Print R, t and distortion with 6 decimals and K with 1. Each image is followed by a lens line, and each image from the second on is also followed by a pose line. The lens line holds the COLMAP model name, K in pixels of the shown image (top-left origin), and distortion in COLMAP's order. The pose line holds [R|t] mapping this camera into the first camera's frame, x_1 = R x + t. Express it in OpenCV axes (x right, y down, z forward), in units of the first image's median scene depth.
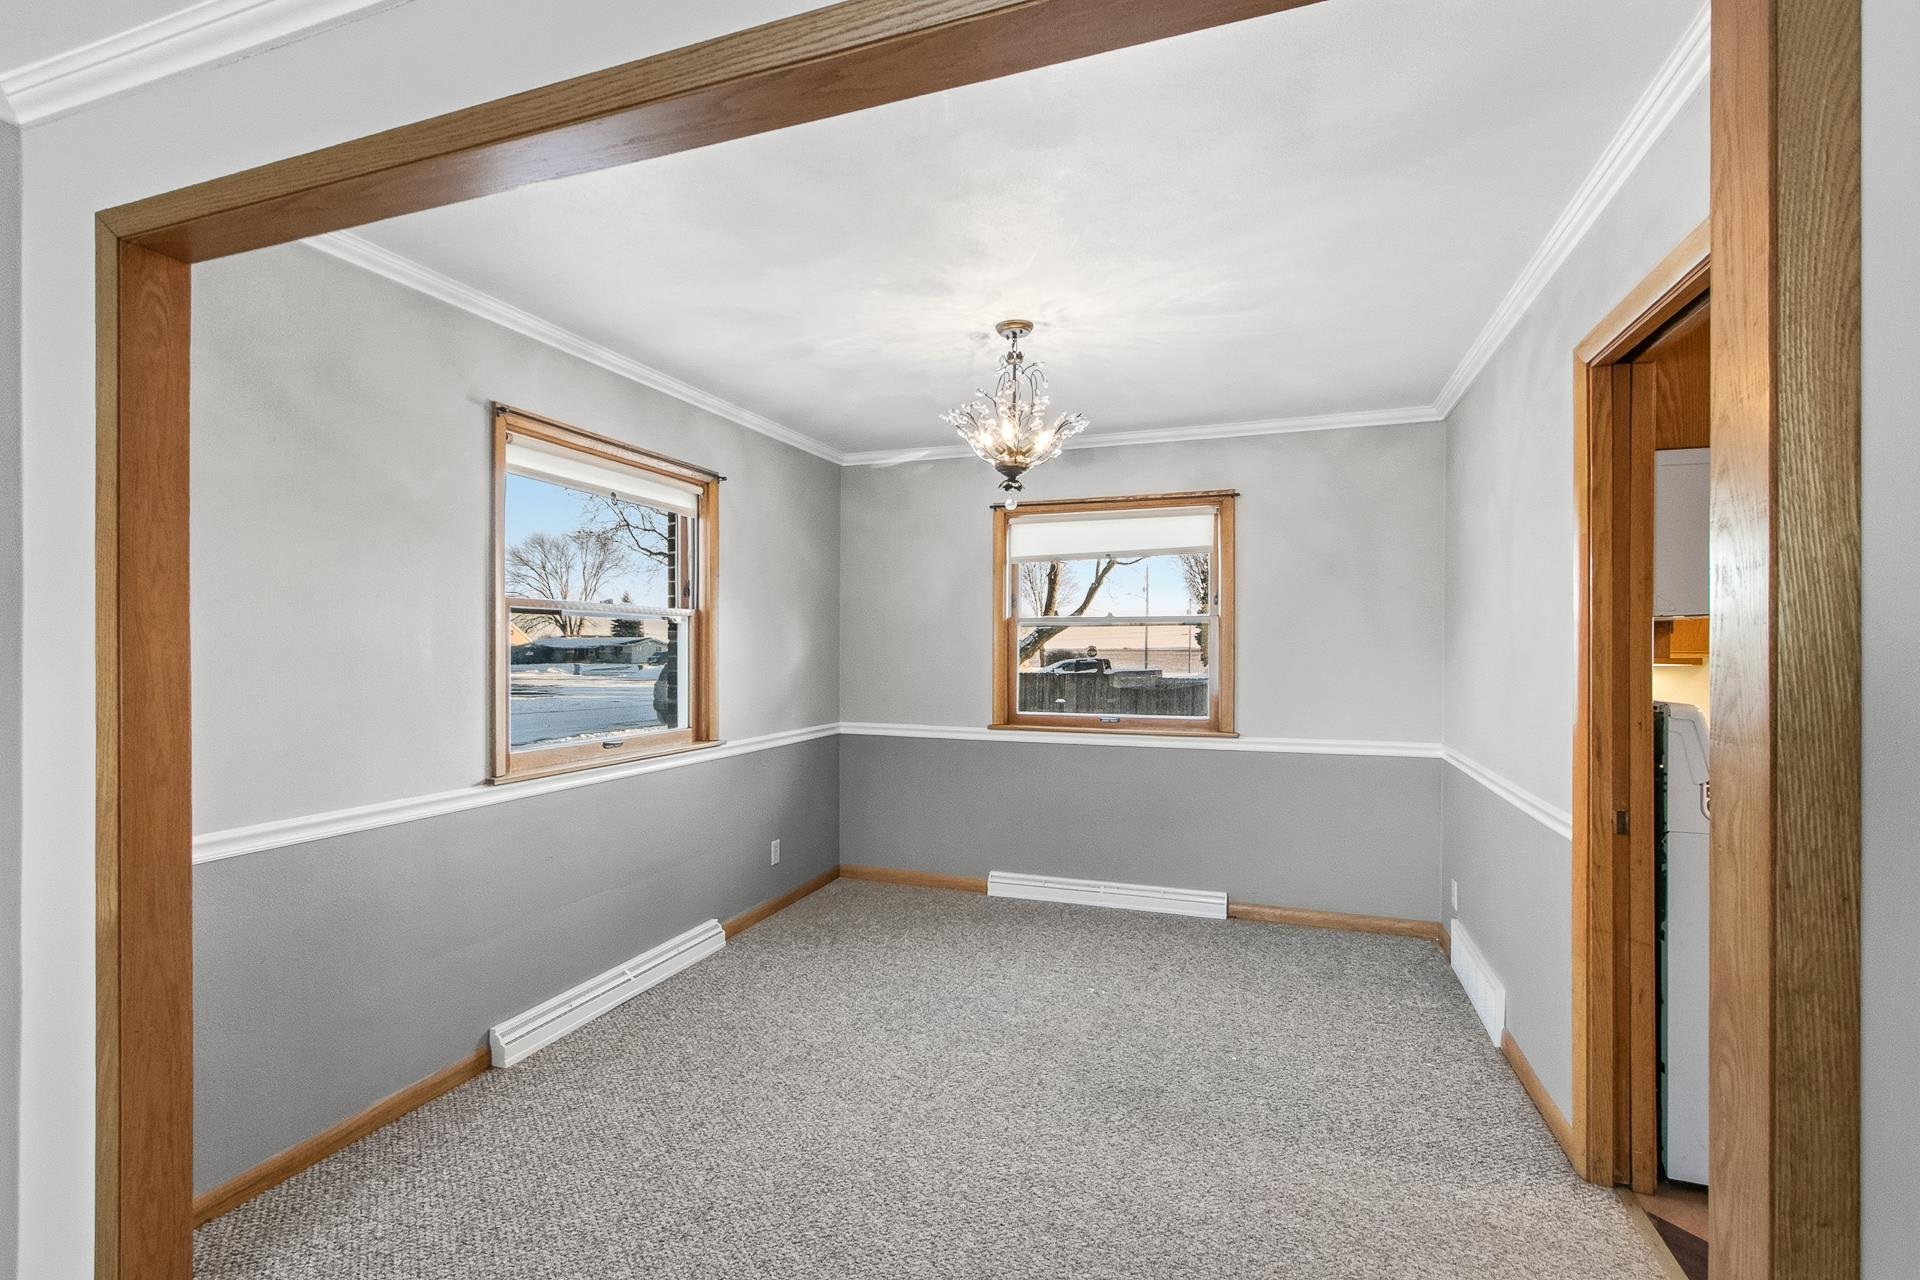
lens RADIAL K [[901.9, 0, 943.0], [0, 901.9, 646.6], [0, 0, 1]] dist [0.010592, -0.000356]
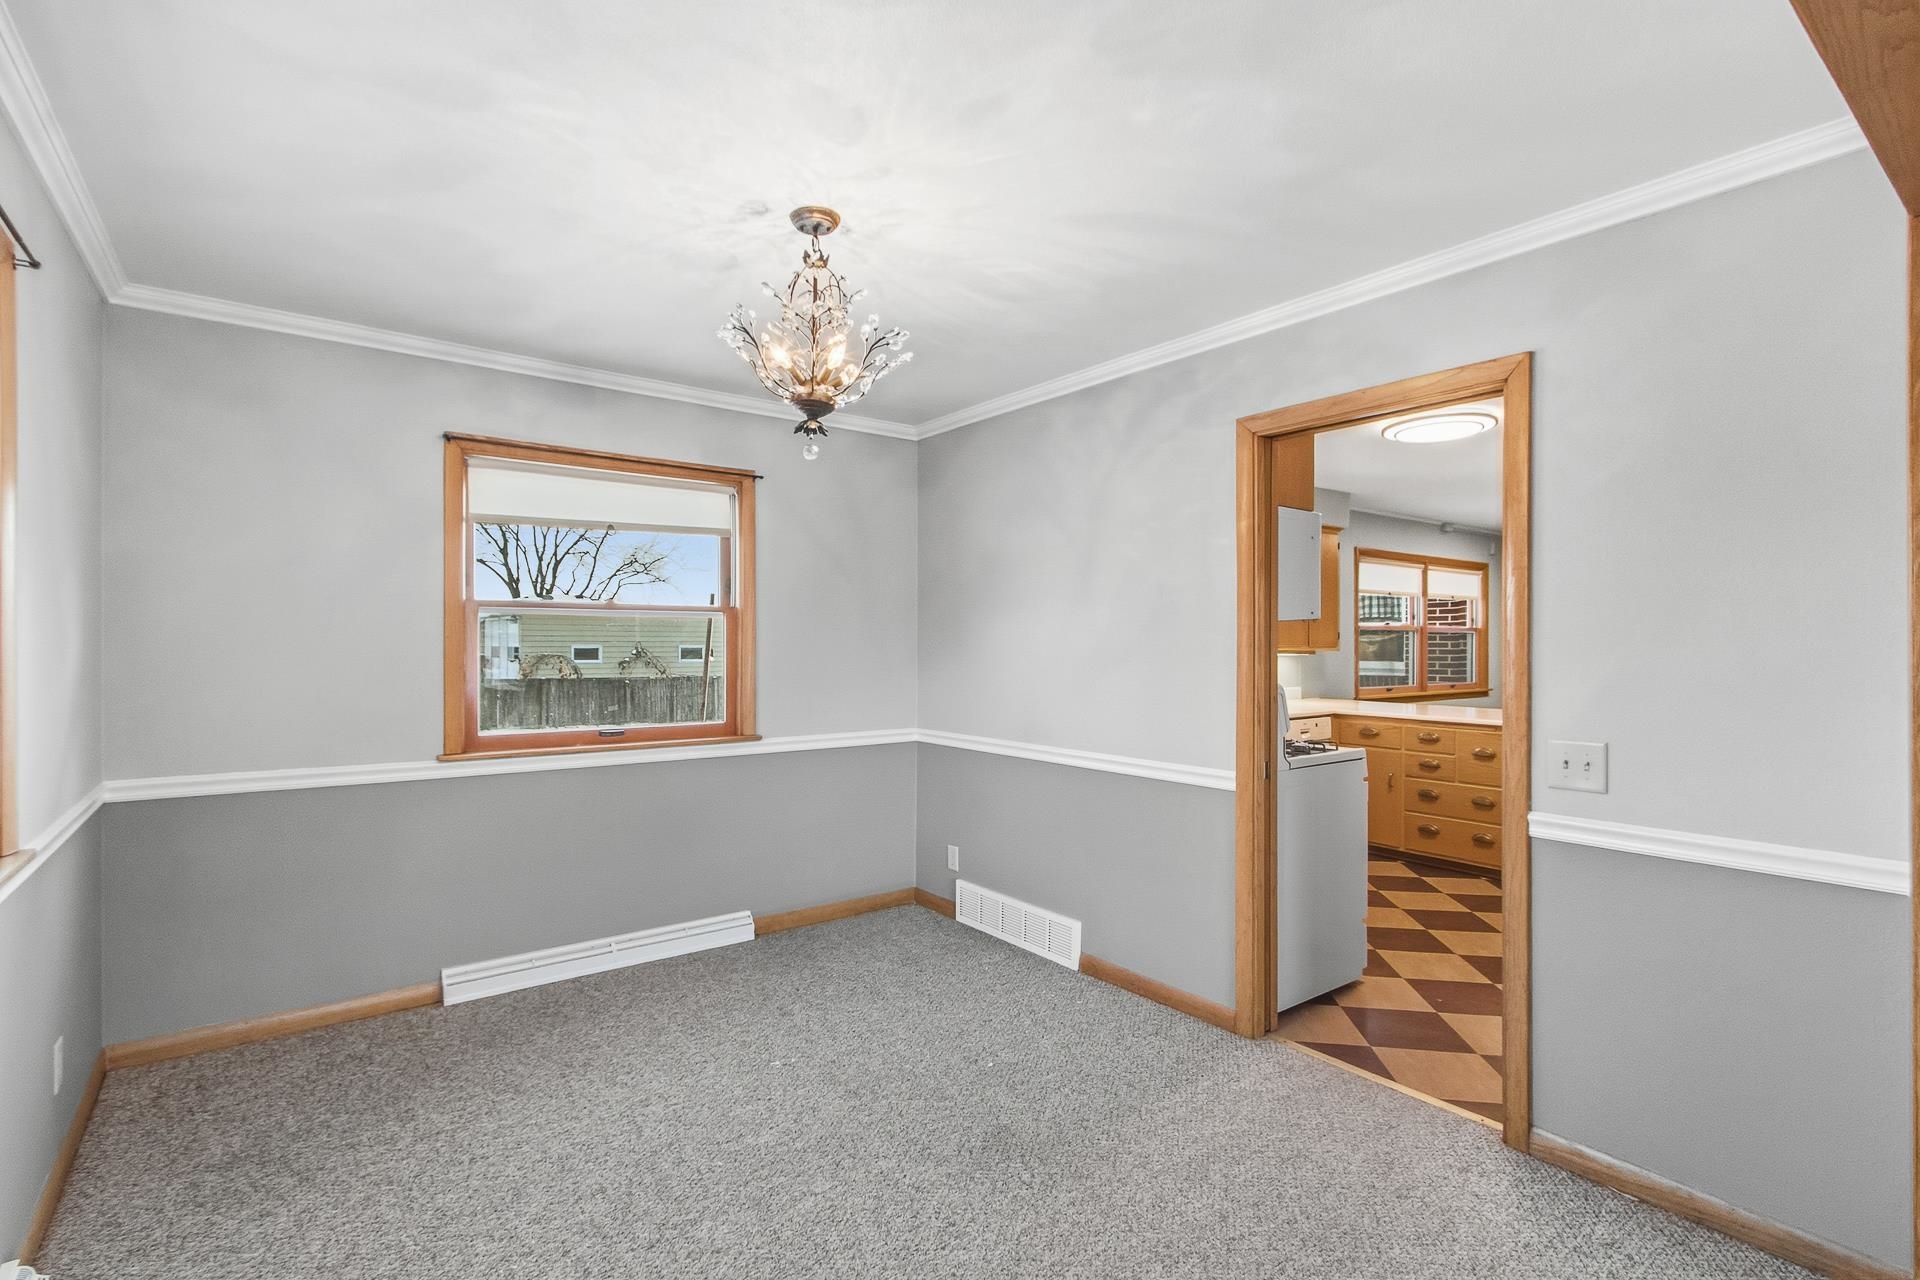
lens RADIAL K [[884.1, 0, 953.8], [0, 884.1, 647.4], [0, 0, 1]] dist [0.002821, 0.000028]
pose [[0.535642, -0.002176, 0.844442, -0.332191], [-0.005434, 0.999967, 0.006024, -0.000702], [-0.844428, -0.007816, 0.535613, 0.346646]]
